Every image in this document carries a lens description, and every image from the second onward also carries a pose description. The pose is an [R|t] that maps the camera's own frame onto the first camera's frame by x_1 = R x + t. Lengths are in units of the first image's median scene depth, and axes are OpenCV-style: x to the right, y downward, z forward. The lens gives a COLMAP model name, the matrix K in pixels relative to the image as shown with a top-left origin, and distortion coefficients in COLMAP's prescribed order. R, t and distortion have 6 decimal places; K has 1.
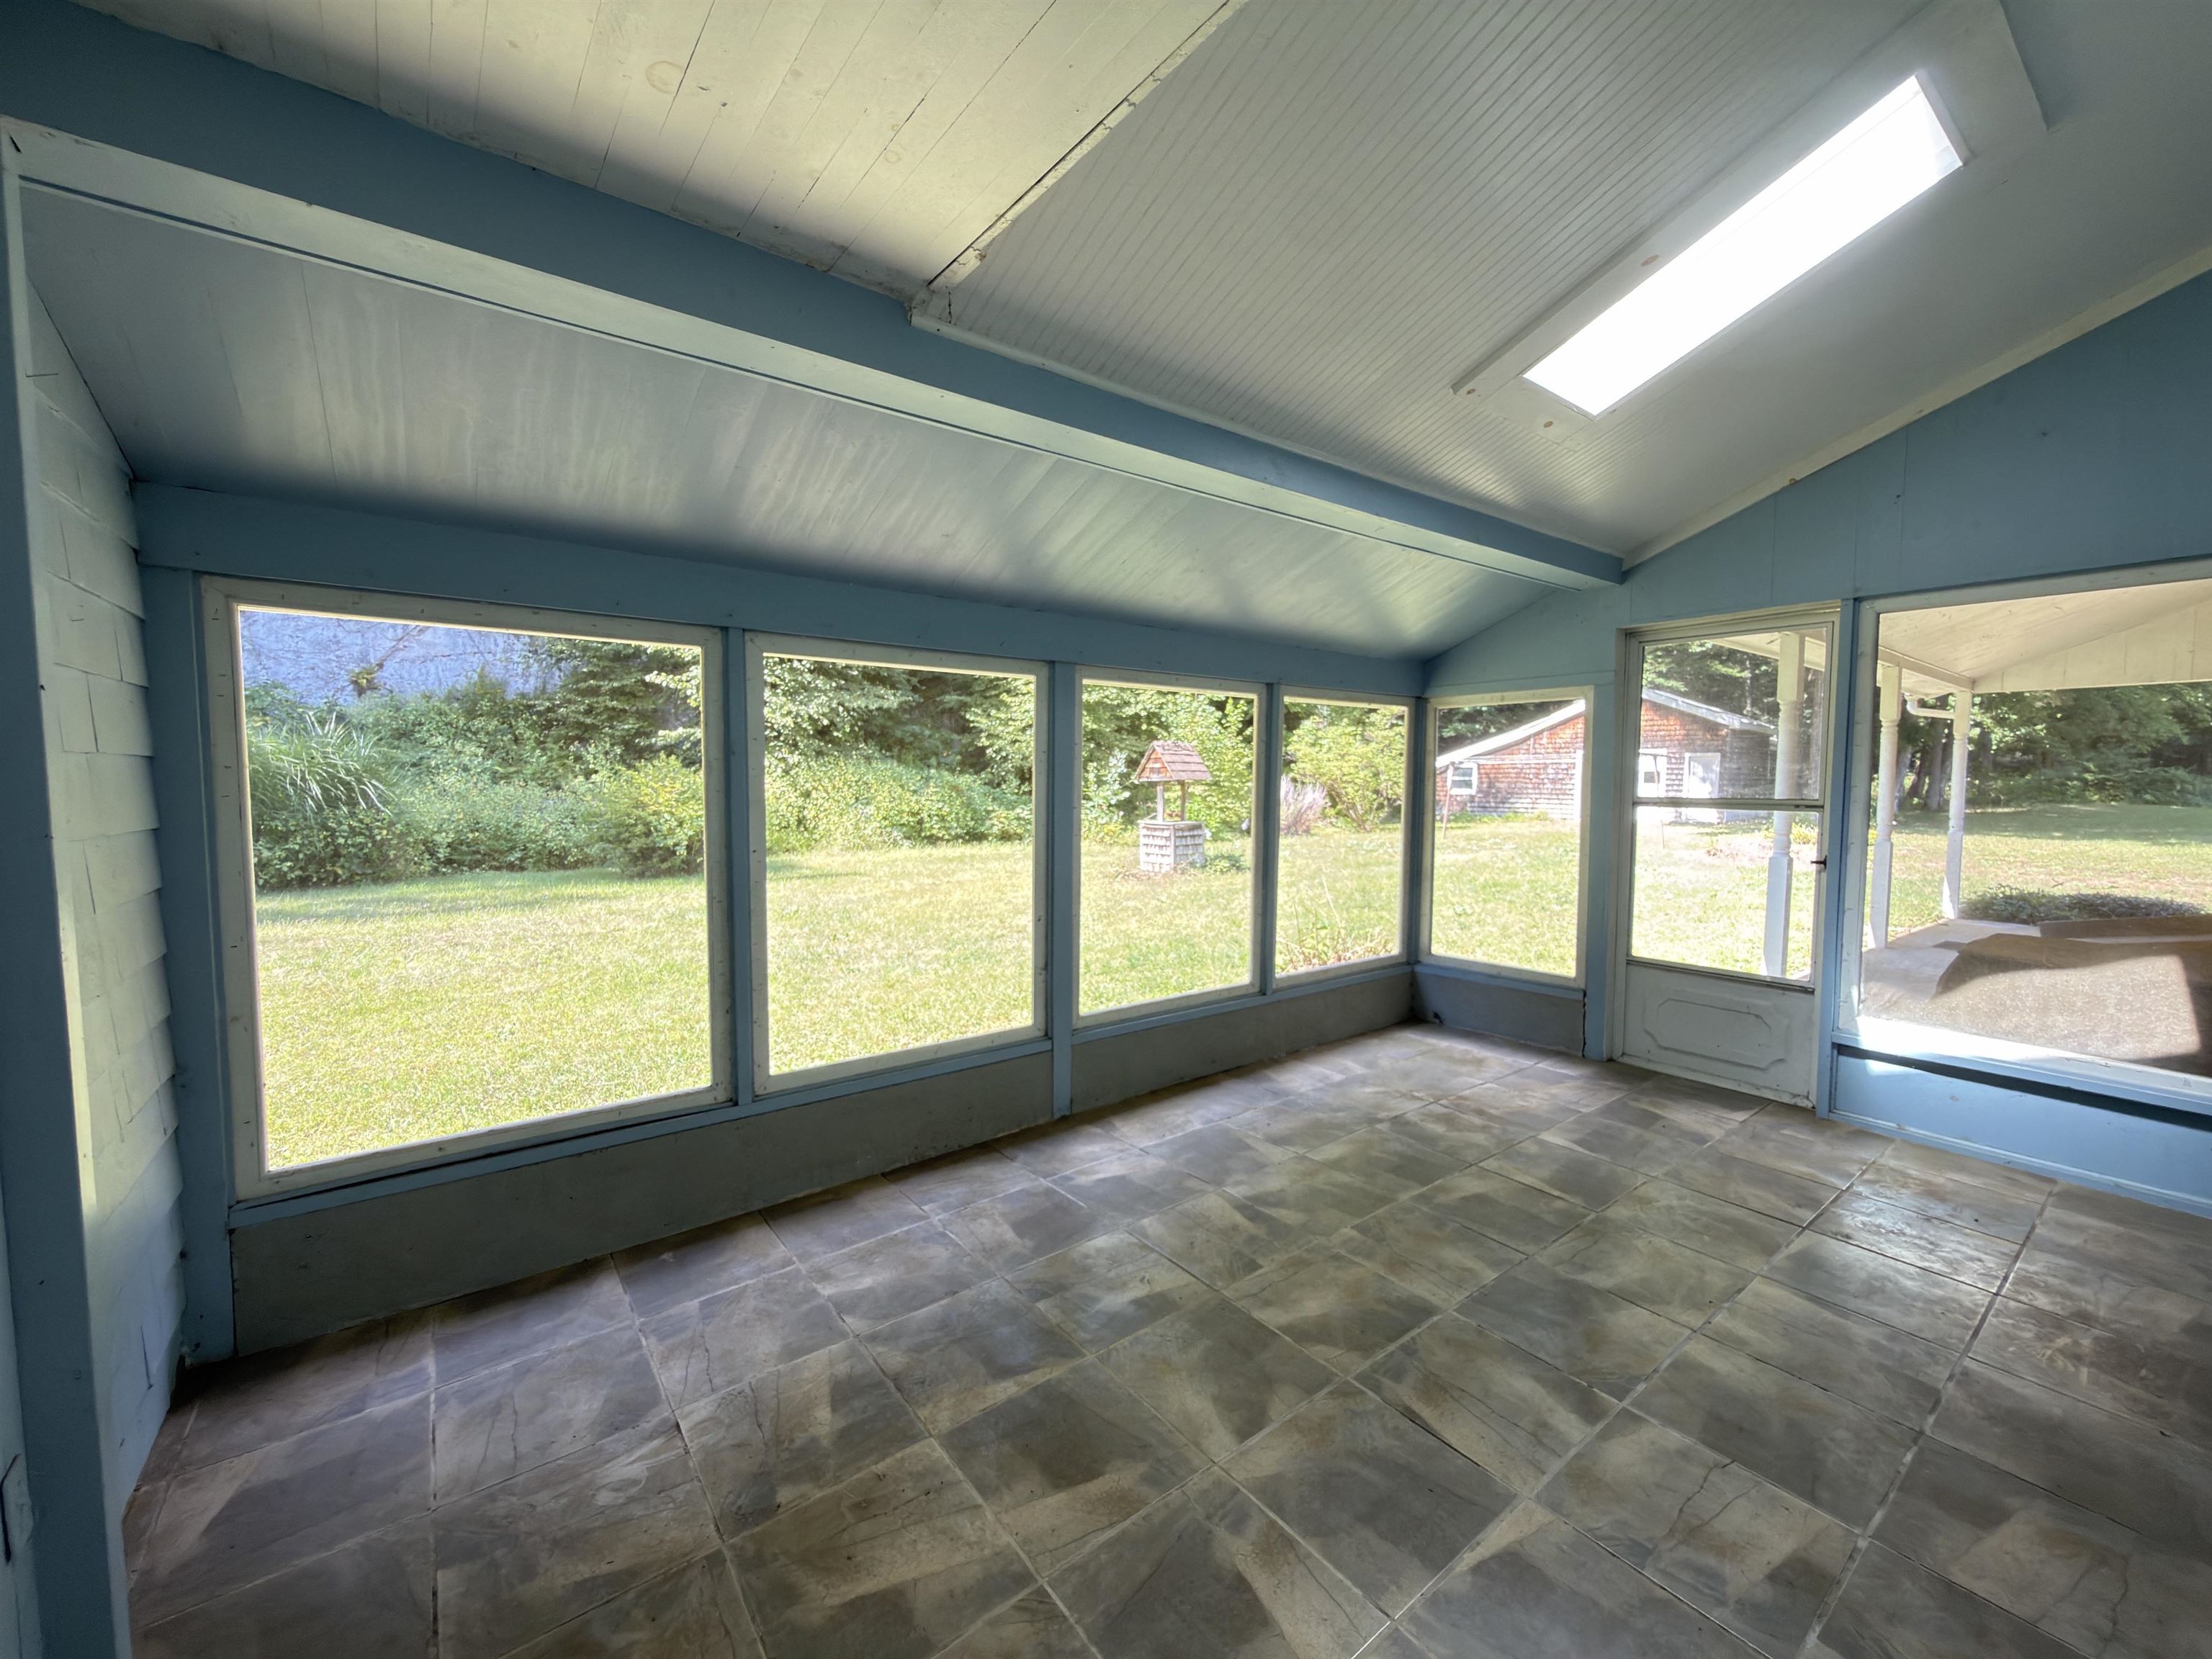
lens RADIAL K [[895.6, 0, 1101.0], [0, 895.6, 828.4], [0, 0, 1]] dist [-0.002088, -0.000218]
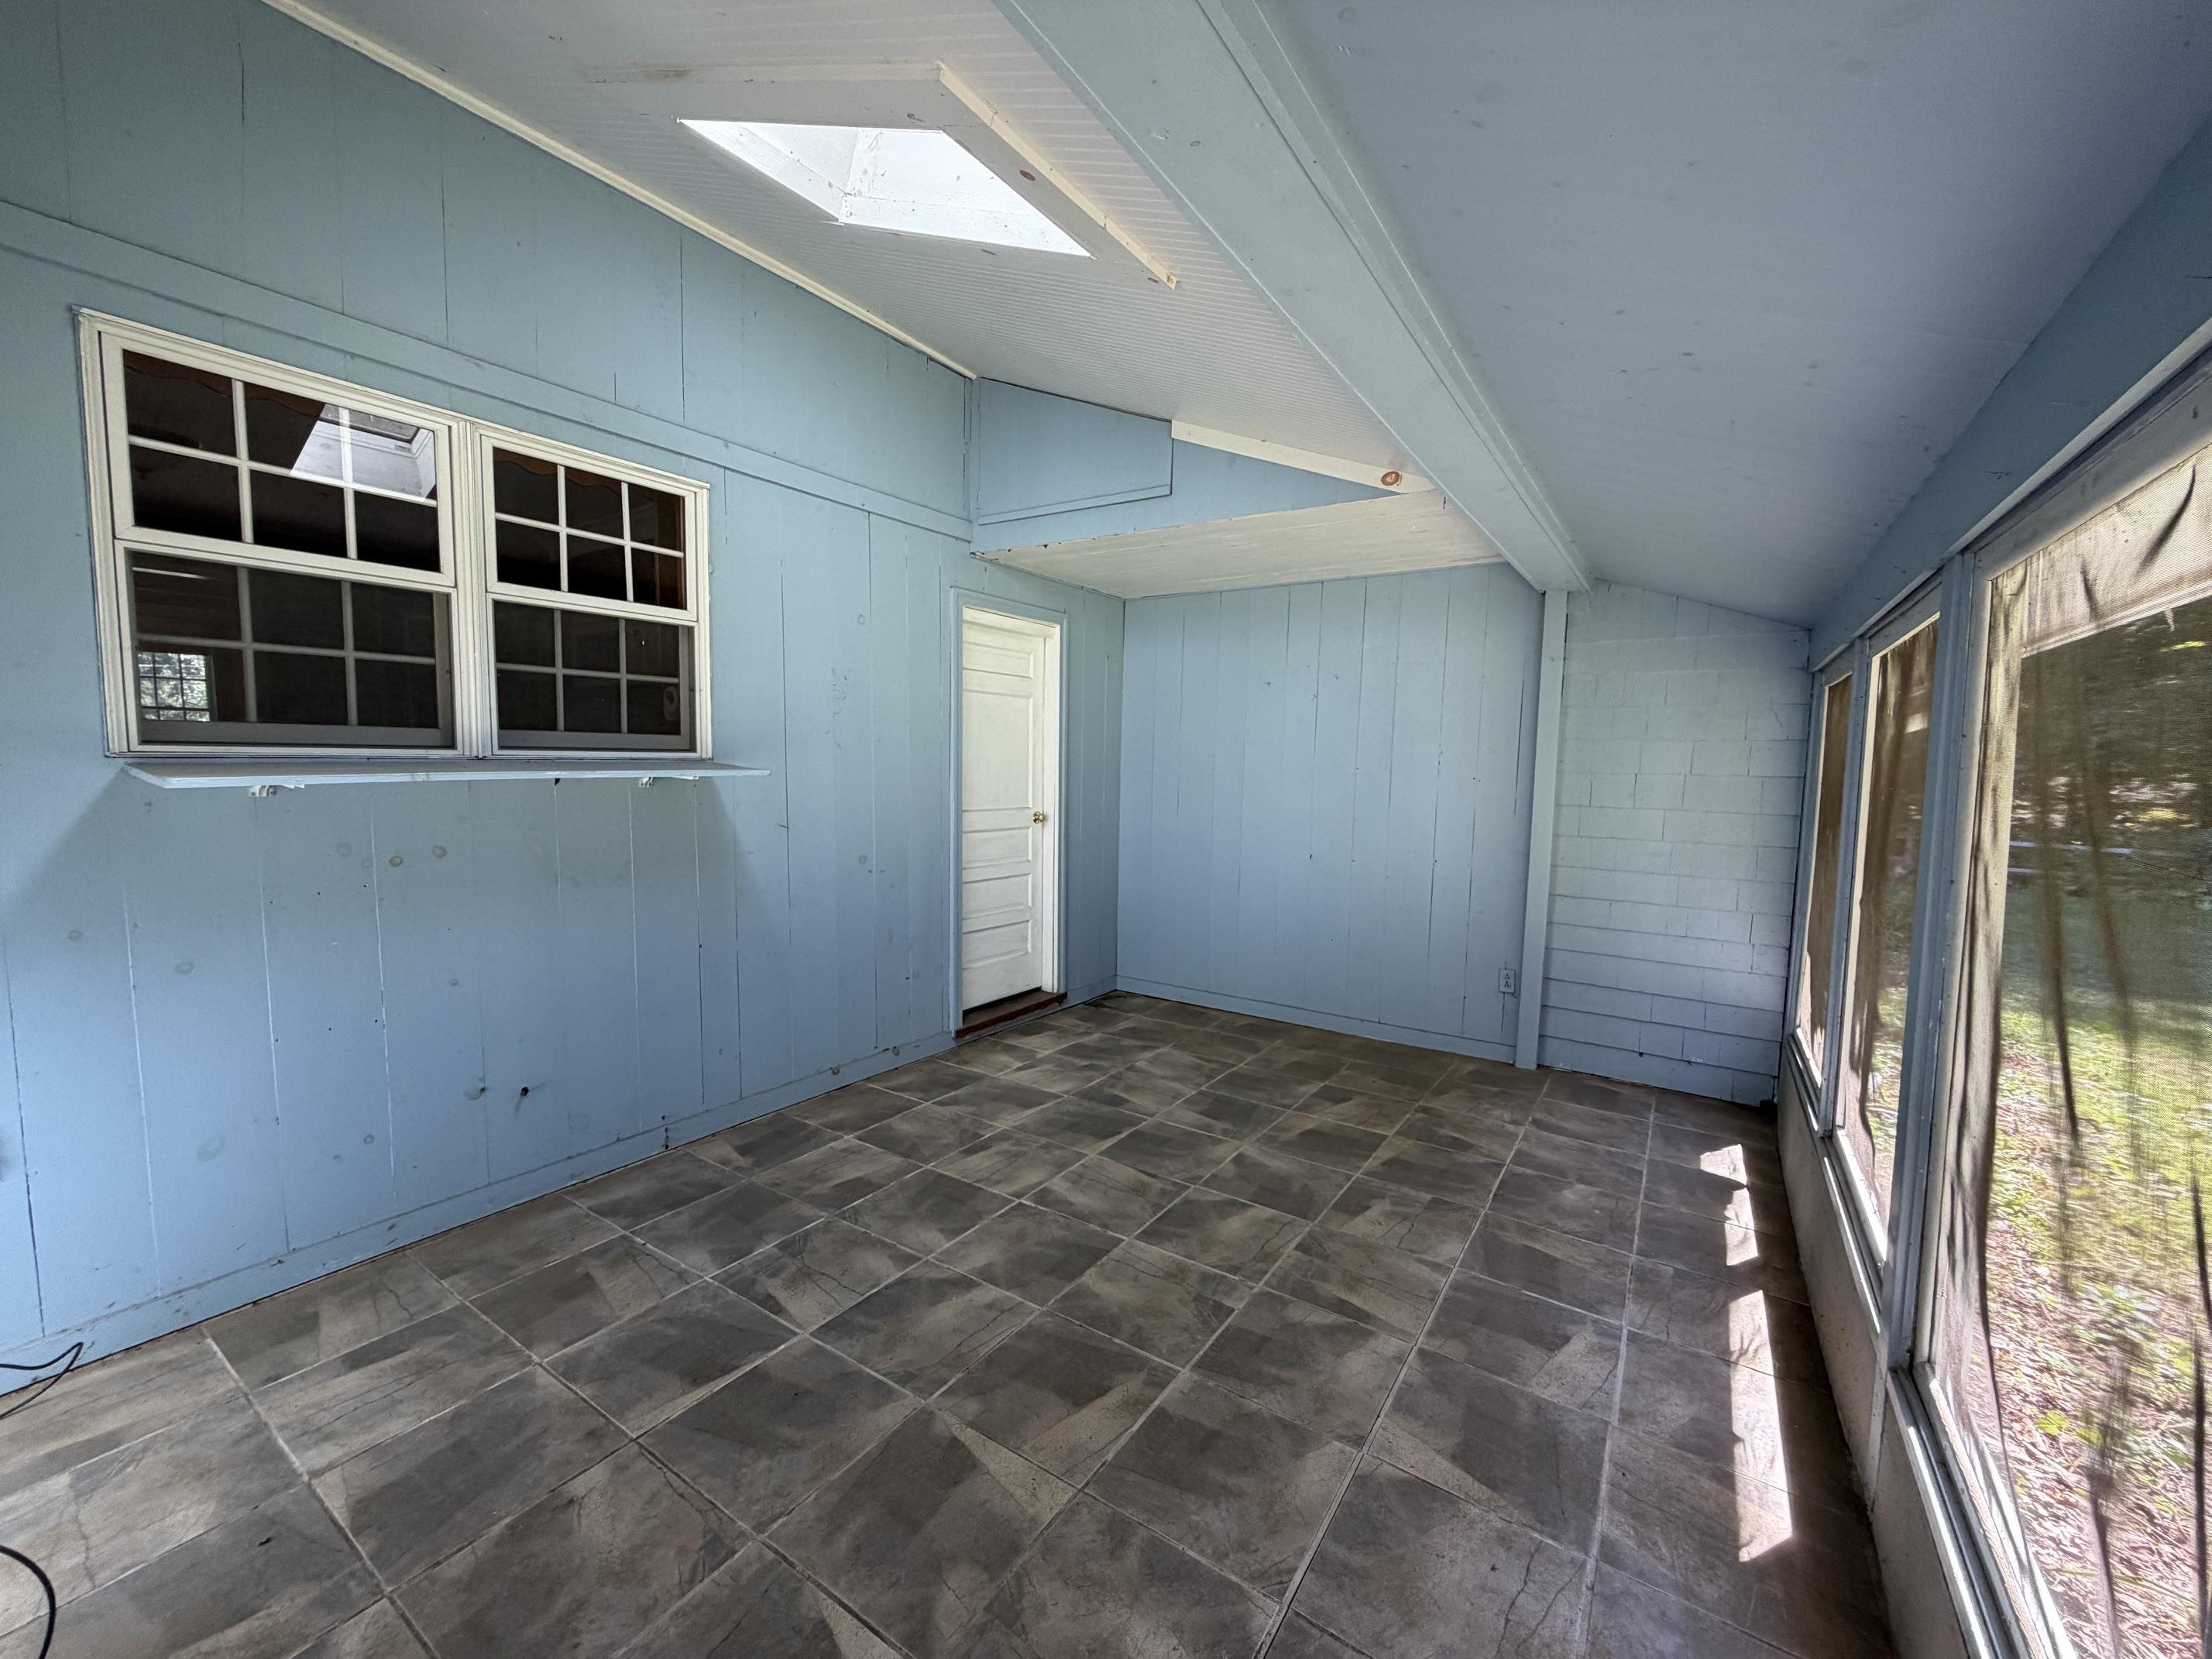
lens RADIAL K [[895.6, 0, 1105.4], [0, 895.6, 827.3], [0, 0, 1]] dist [-0.002088, -0.000218]
pose [[-0.945318, 0.005594, -0.326102, 0.803259], [-0.041632, 0.989604, 0.137661, -0.151004], [0.323482, 0.143709, -0.935258, 2.023880]]
